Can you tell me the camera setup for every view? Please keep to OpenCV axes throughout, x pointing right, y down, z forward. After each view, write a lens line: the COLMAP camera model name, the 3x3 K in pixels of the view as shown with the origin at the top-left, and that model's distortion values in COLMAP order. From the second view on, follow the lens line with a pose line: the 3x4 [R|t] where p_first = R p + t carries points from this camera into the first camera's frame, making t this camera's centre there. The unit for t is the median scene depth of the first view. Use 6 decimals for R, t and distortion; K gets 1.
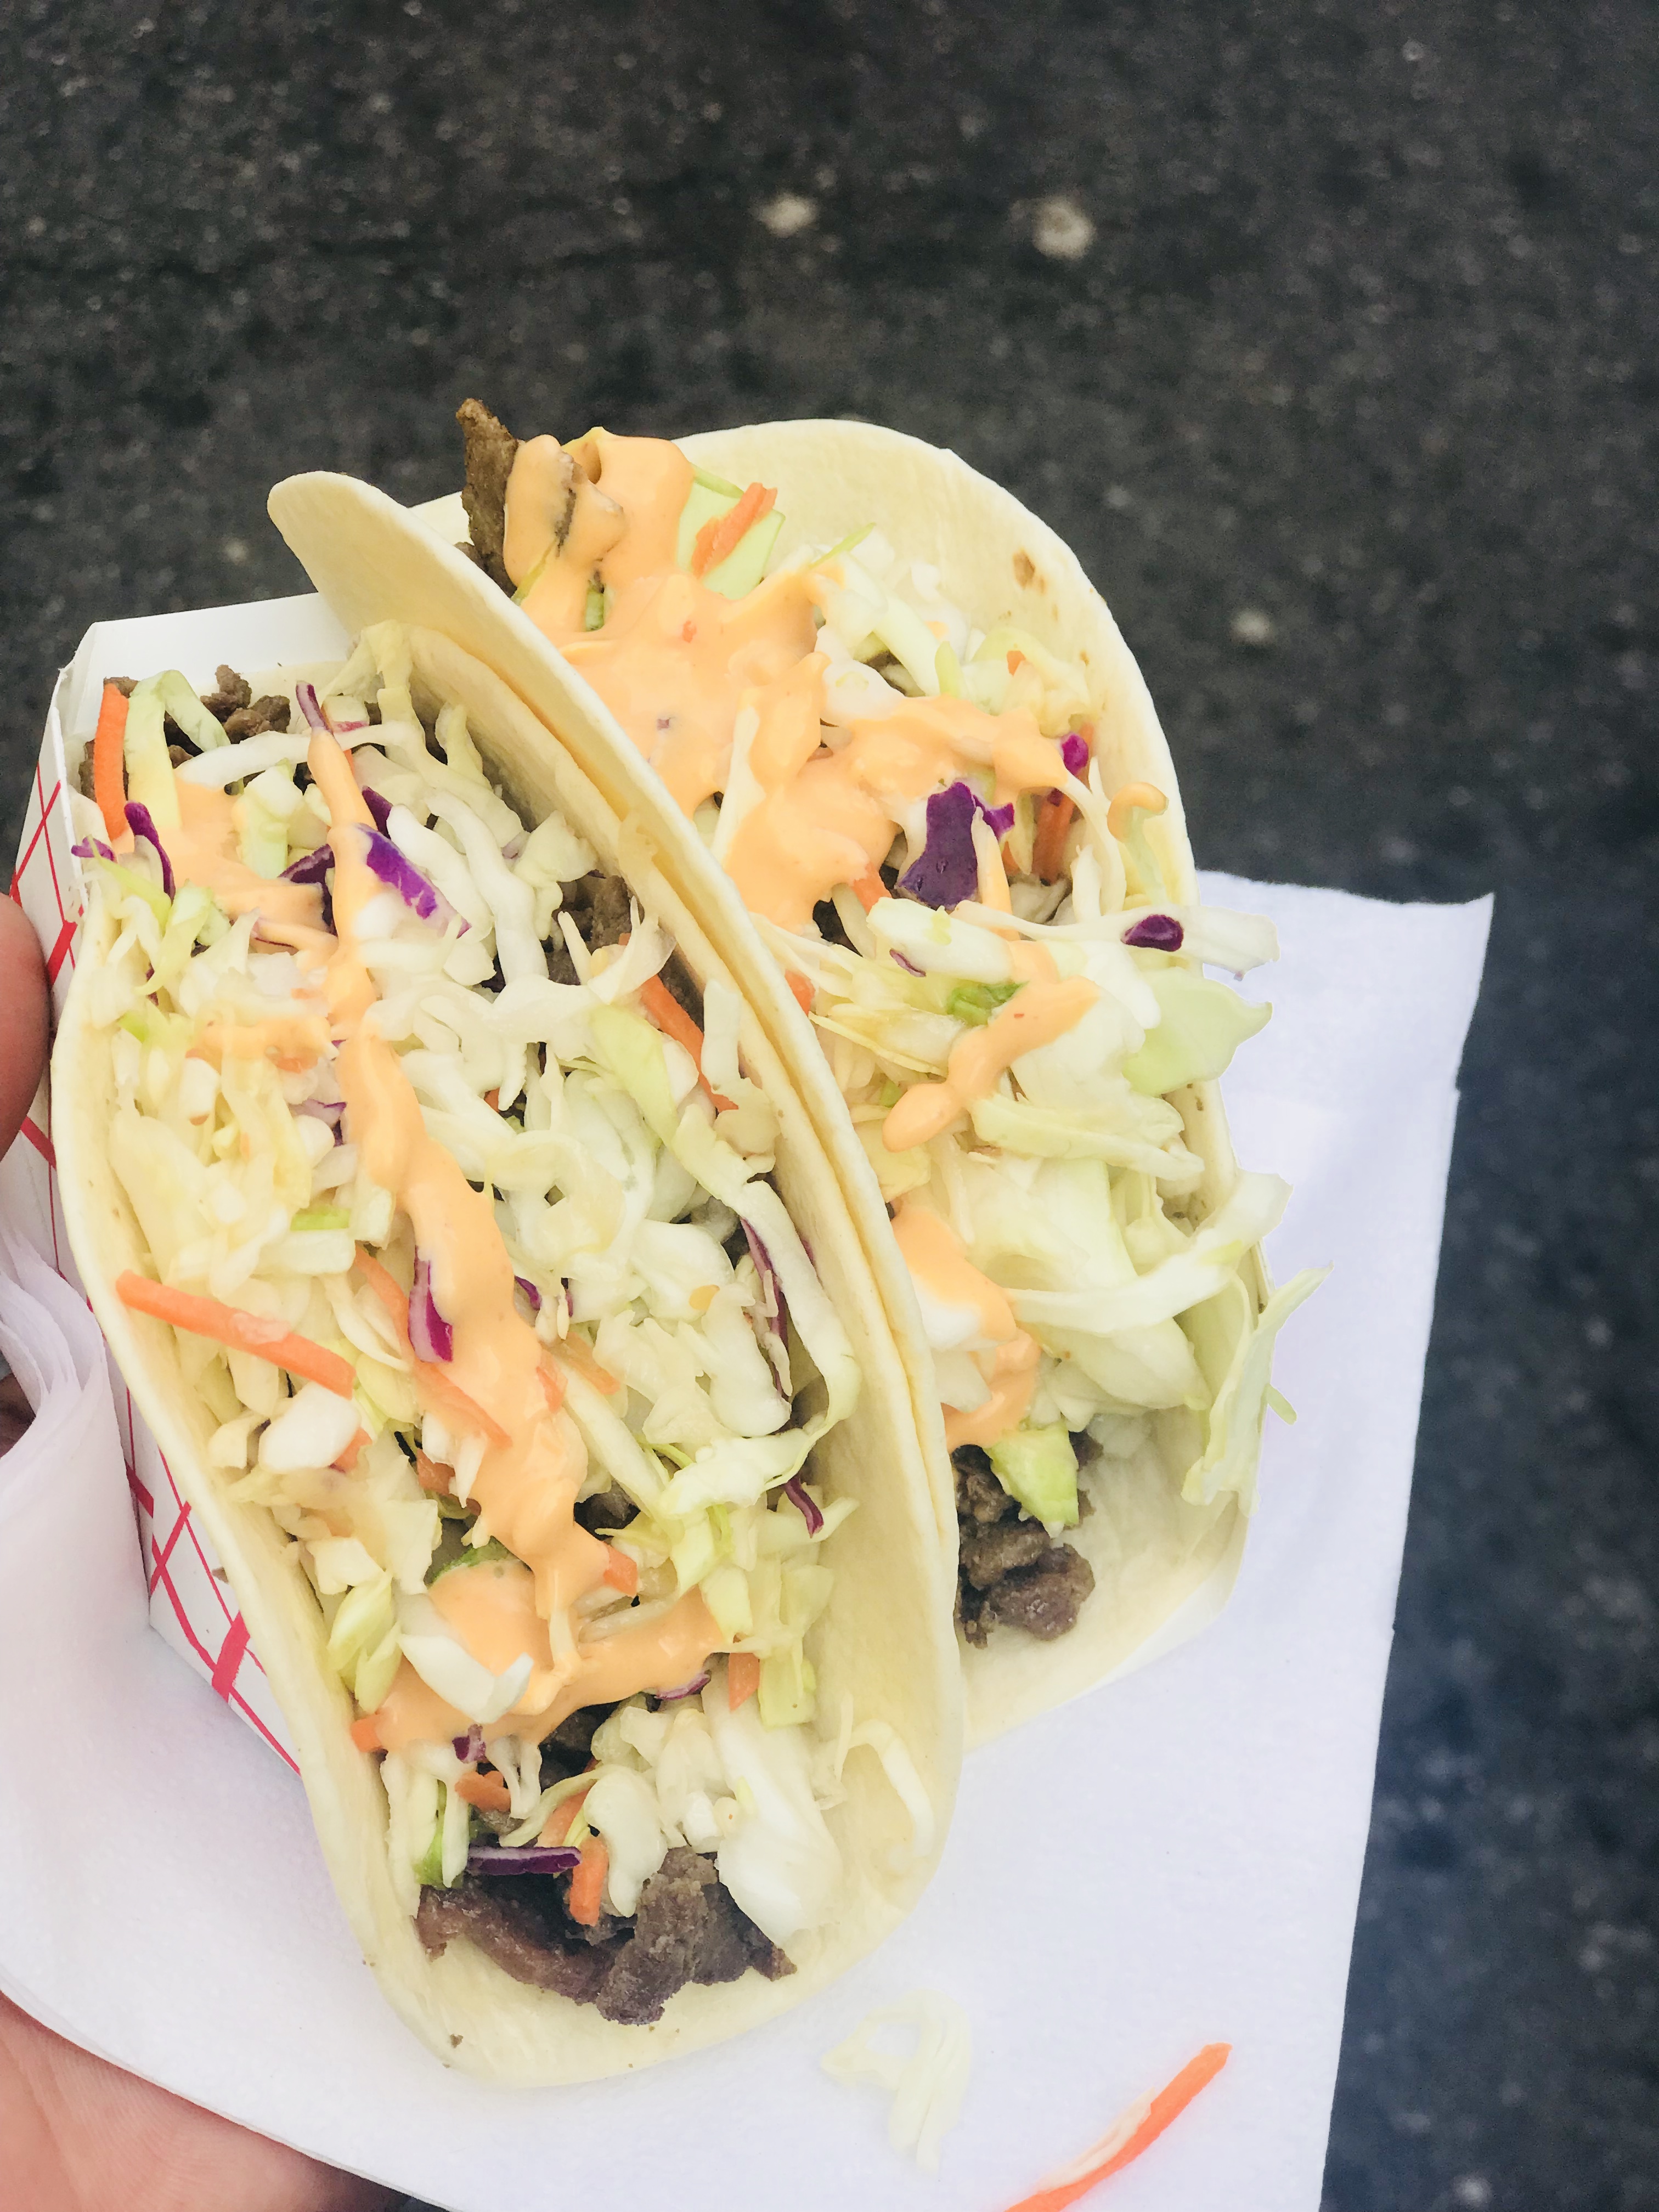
lens RADIAL K [[3630.1, 0, 829.5], [0, 3630.1, 1106.0], [0, 0, 1]] dist [-0.015795, 0.108156]
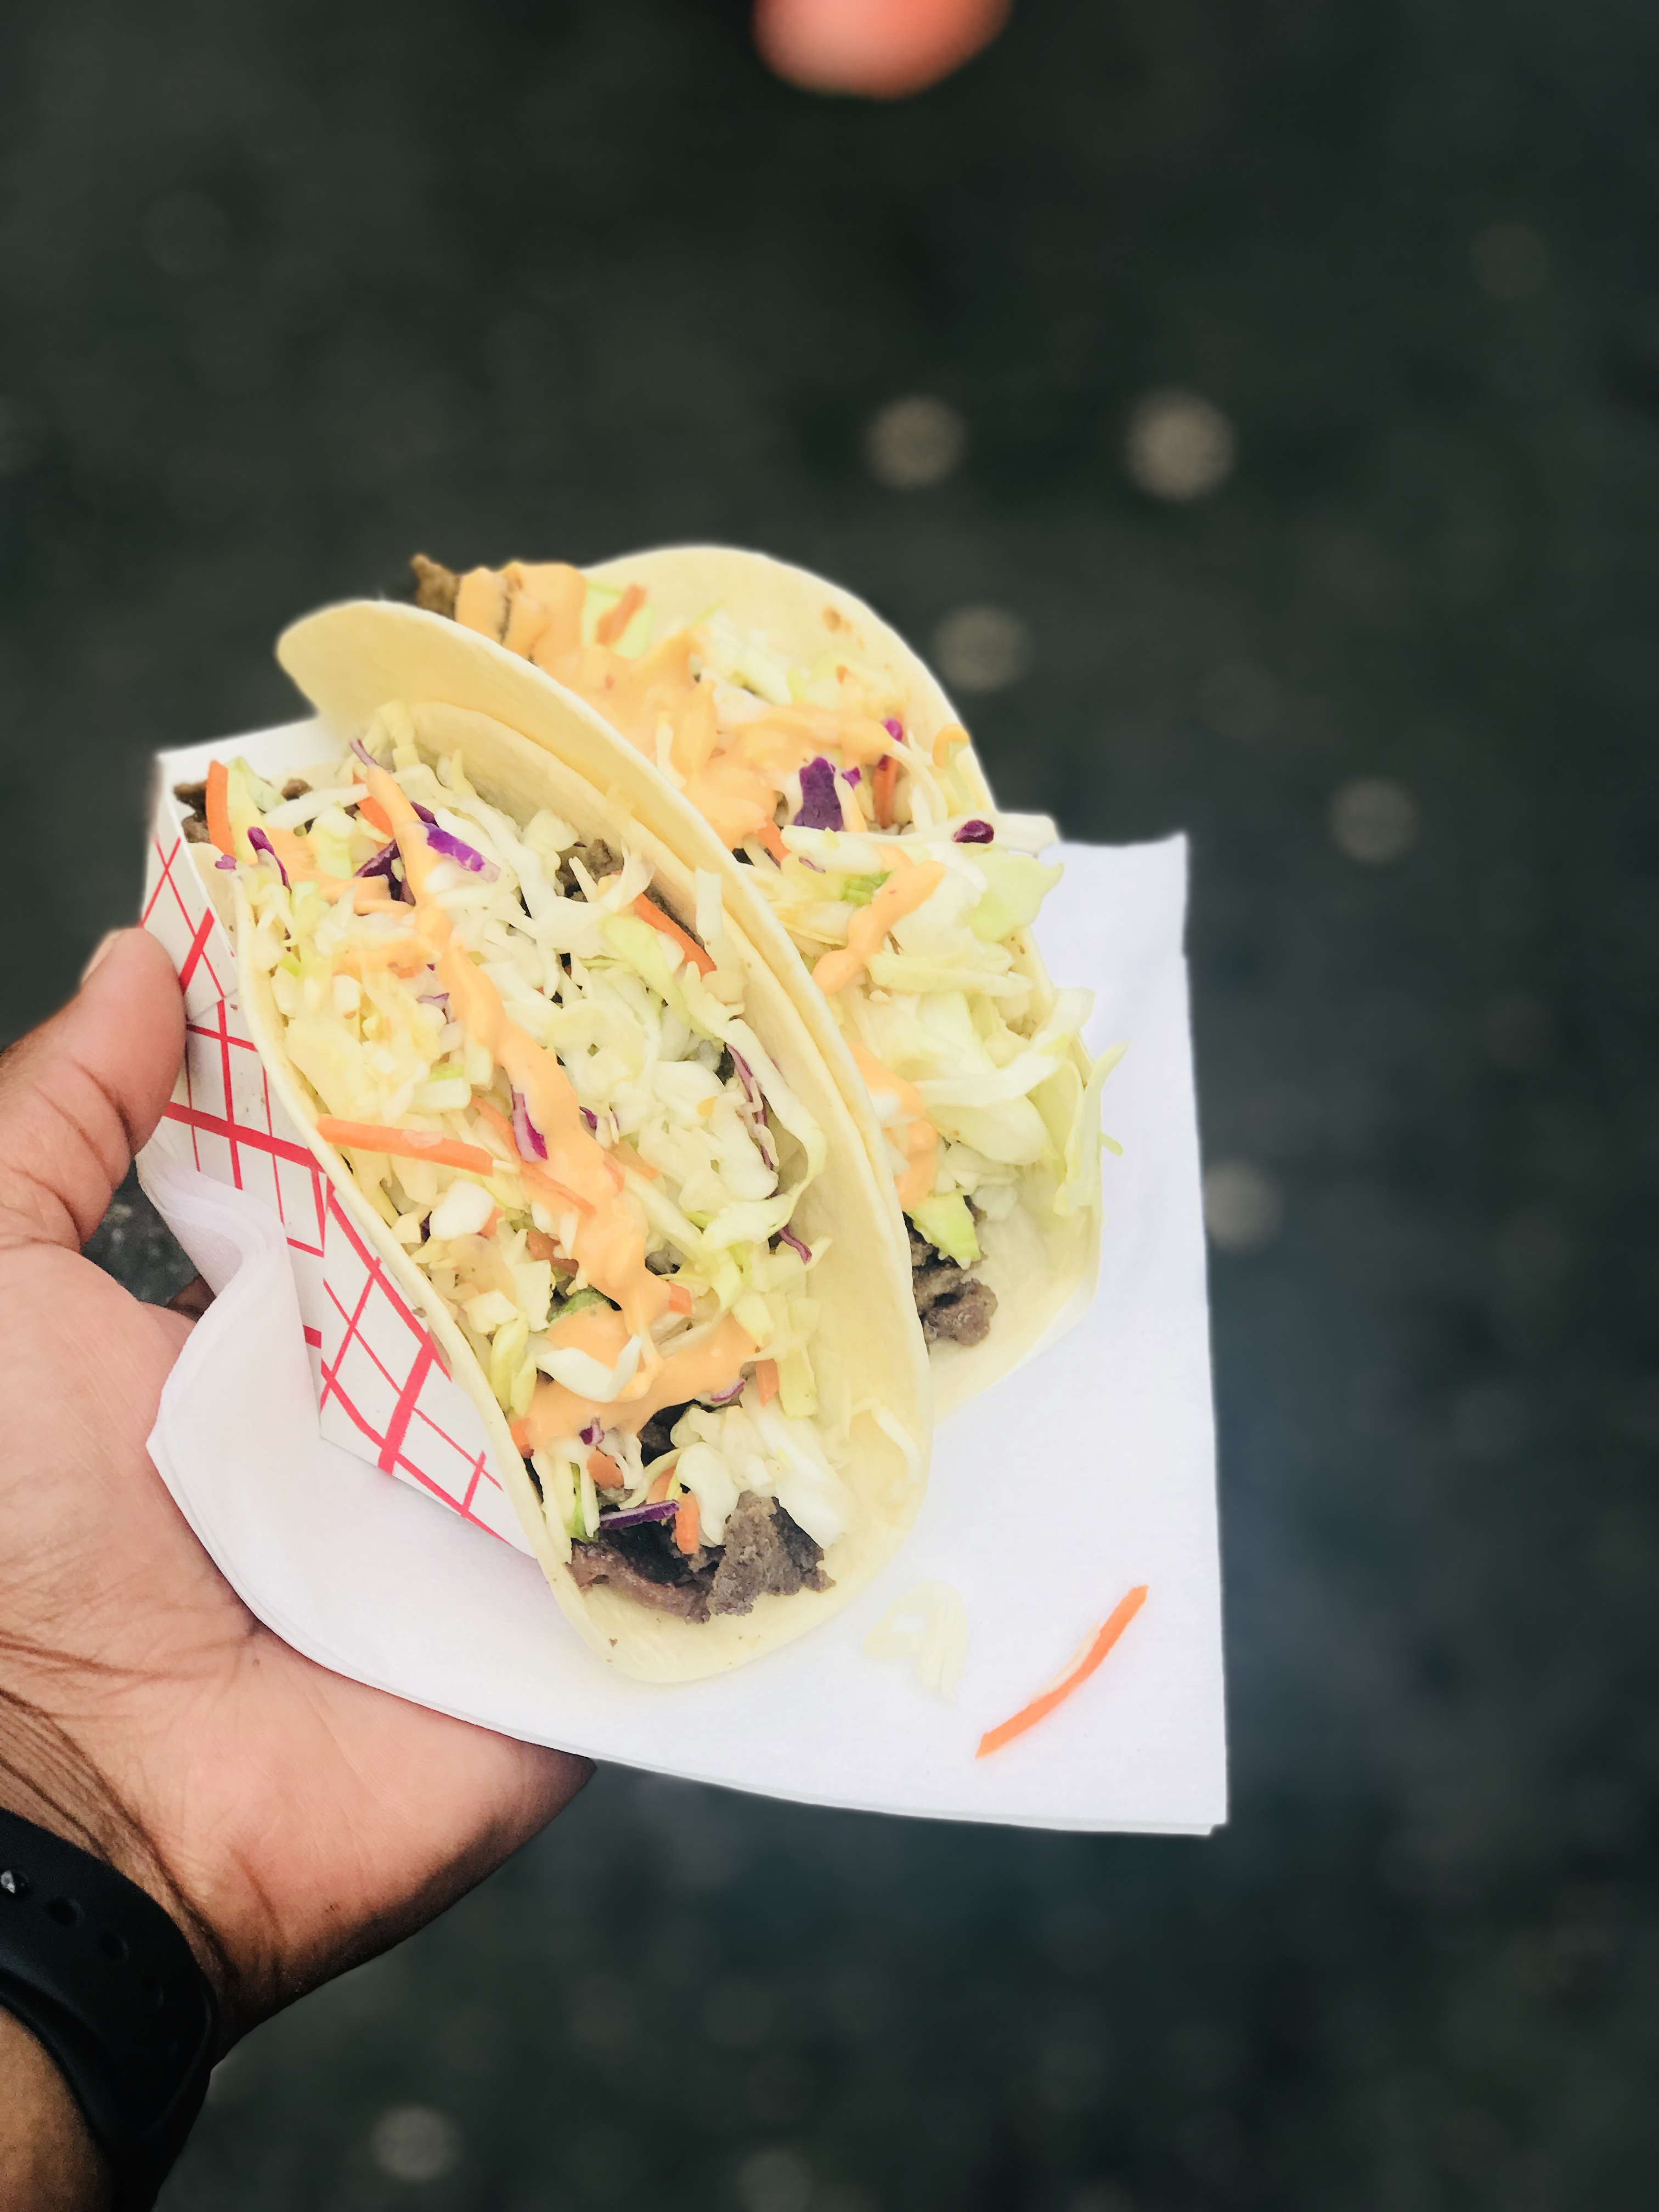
lens RADIAL K [[3630.1, 0, 829.5], [0, 3630.1, 1106.0], [0, 0, 1]] dist [-0.015795, 0.108156]
pose [[0.985153, -0.135026, 0.106025, -0.137584], [0.145657, 0.984279, -0.099897, 0.200216], [-0.090870, 0.113857, 0.989333, -0.412032]]
